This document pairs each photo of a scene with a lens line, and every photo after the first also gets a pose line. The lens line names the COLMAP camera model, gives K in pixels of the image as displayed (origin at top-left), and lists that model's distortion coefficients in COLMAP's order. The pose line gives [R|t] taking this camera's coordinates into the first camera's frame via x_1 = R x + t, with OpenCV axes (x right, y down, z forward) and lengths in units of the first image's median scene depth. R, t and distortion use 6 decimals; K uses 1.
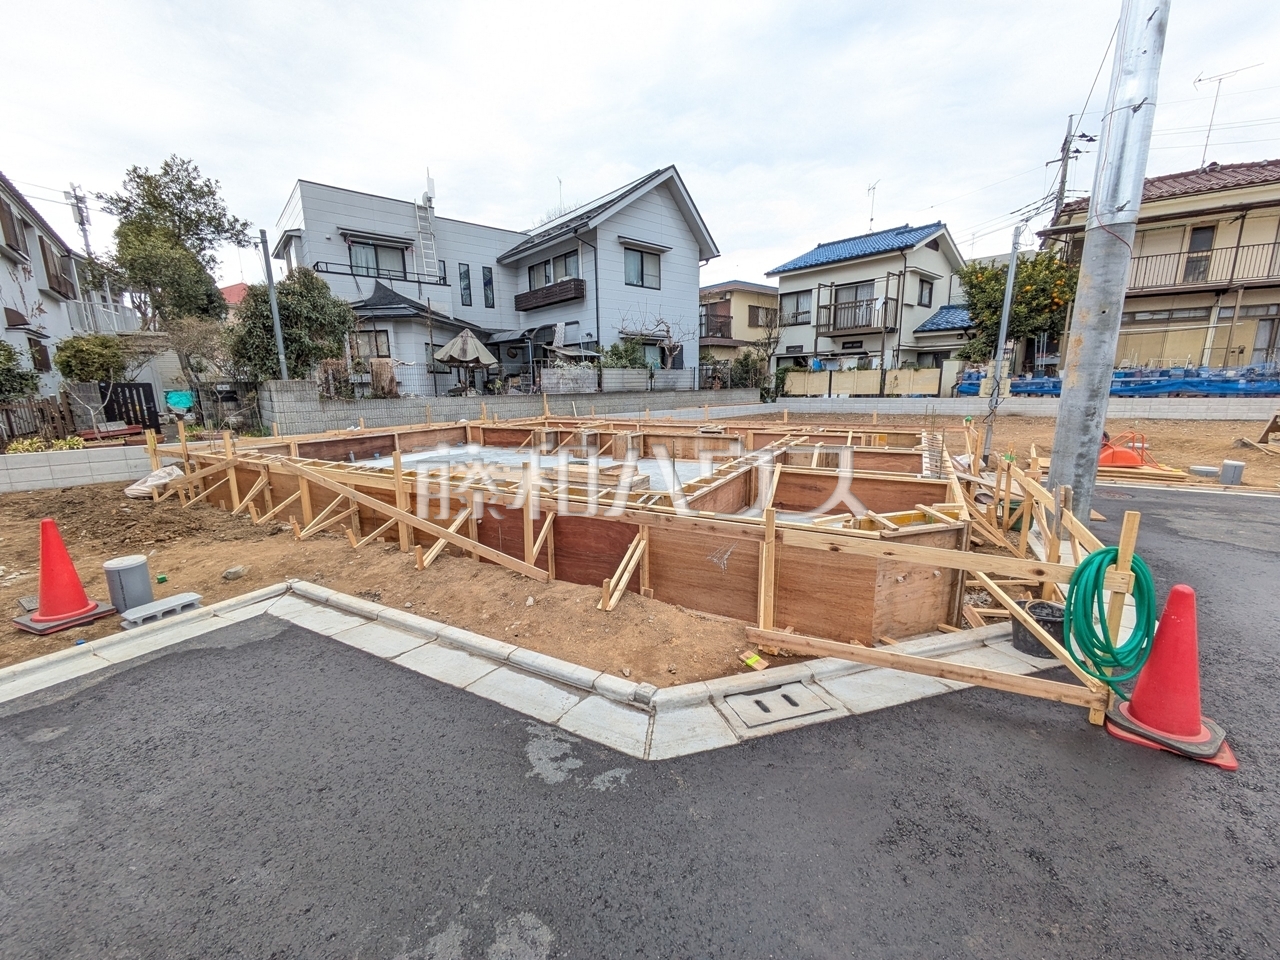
lens RADIAL K [[504.3, 0, 641.3], [0, 504.3, 477.1], [0, 0, 1]] dist [-0.000279, 0.002327]
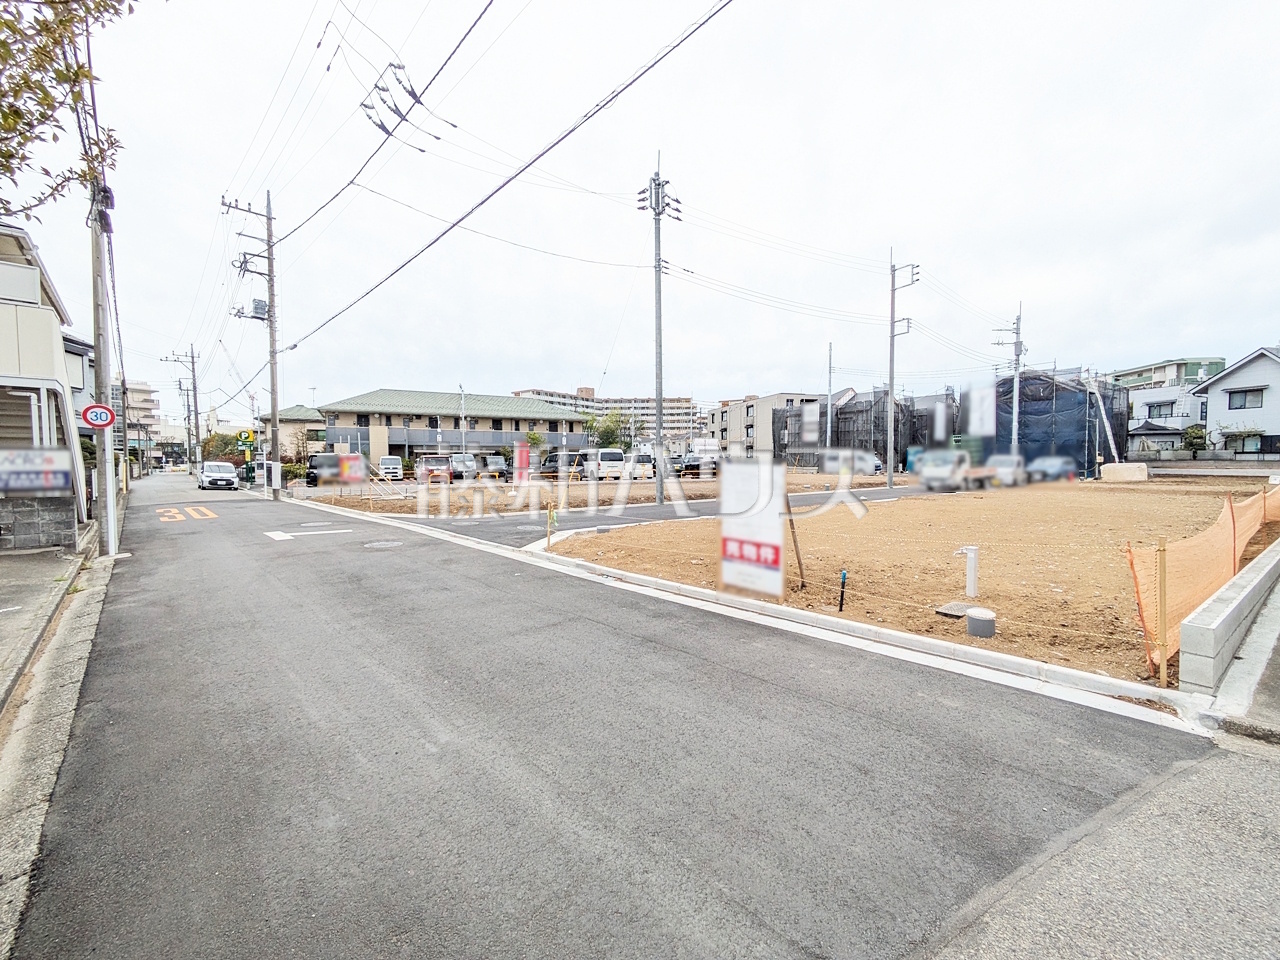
lens RADIAL K [[504.3, 0, 641.7], [0, 504.3, 476.1], [0, 0, 1]] dist [-0.000279, 0.002327]
pose [[-0.447214, 0.042997, -0.893393, 2.979412], [-0.158169, 0.979300, 0.126307, 0.004518], [0.880331, 0.197794, -0.431156, -0.176072]]
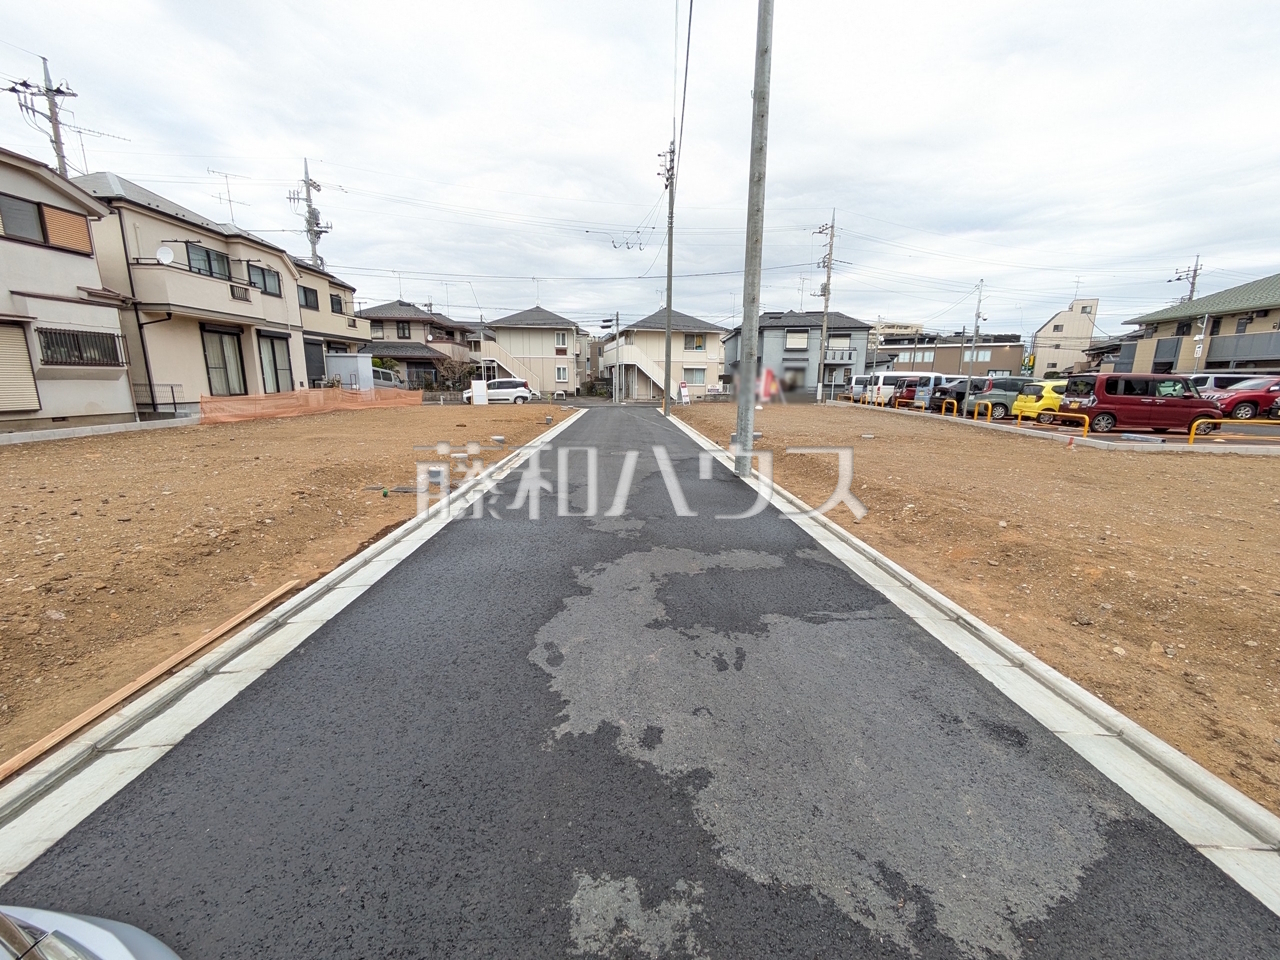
lens RADIAL K [[504.3, 0, 643.3], [0, 504.3, 479.5], [0, 0, 1]] dist [-0.000279, 0.002327]
pose [[-0.508043, -0.157926, 0.846730, 0.688973], [0.159426, 0.948820, 0.272623, -0.034495], [-0.846449, 0.273495, -0.456864, 0.169615]]
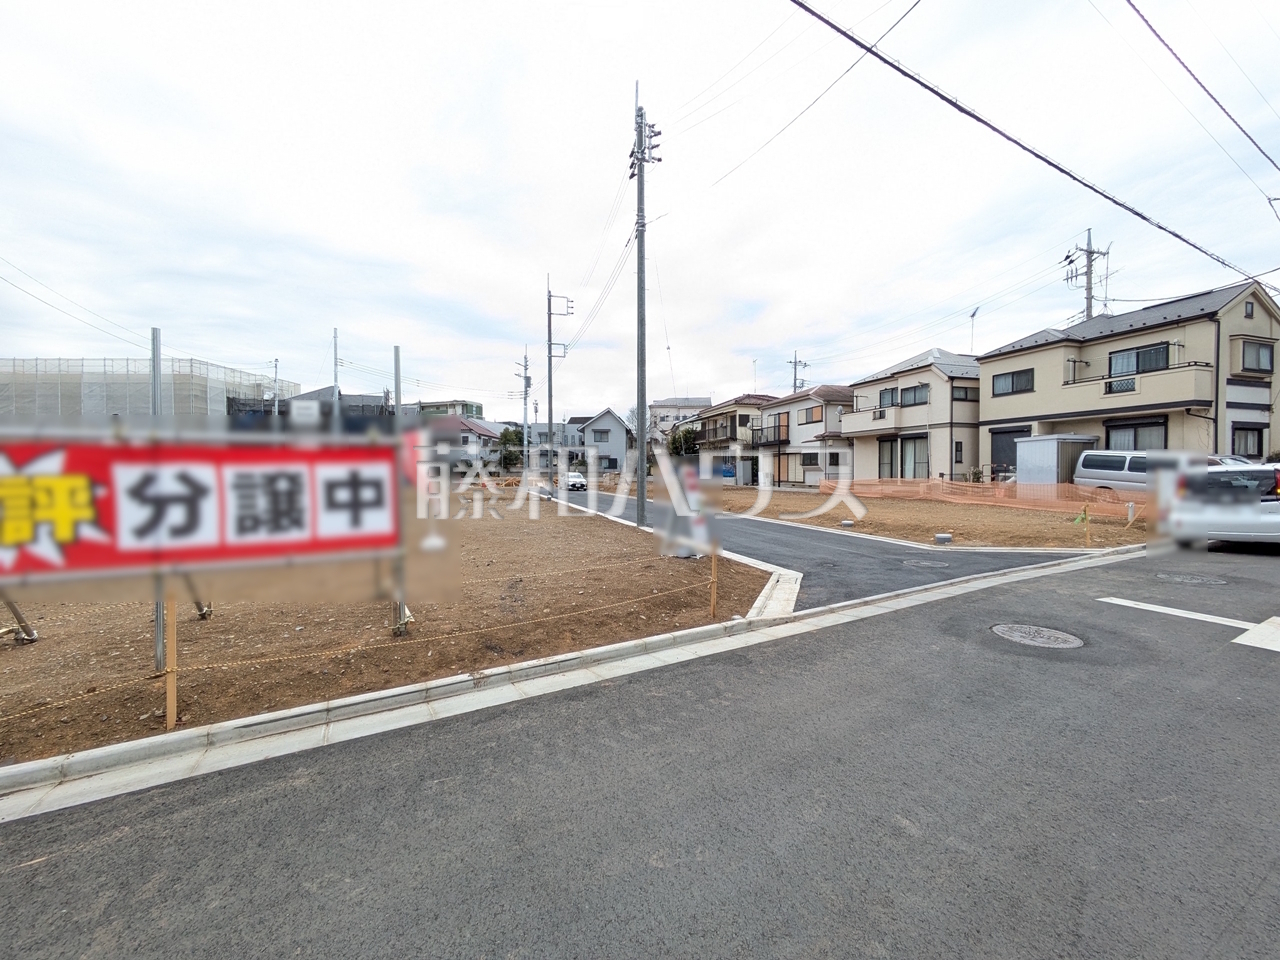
lens RADIAL K [[504.3, 0, 642.8], [0, 504.3, 478.0], [0, 0, 1]] dist [-0.000279, 0.002327]
pose [[0.748086, 0.020707, -0.663279, 2.541603], [-0.132252, 0.984115, -0.118439, 0.226414], [0.650290, 0.176322, 0.738941, -1.298117]]
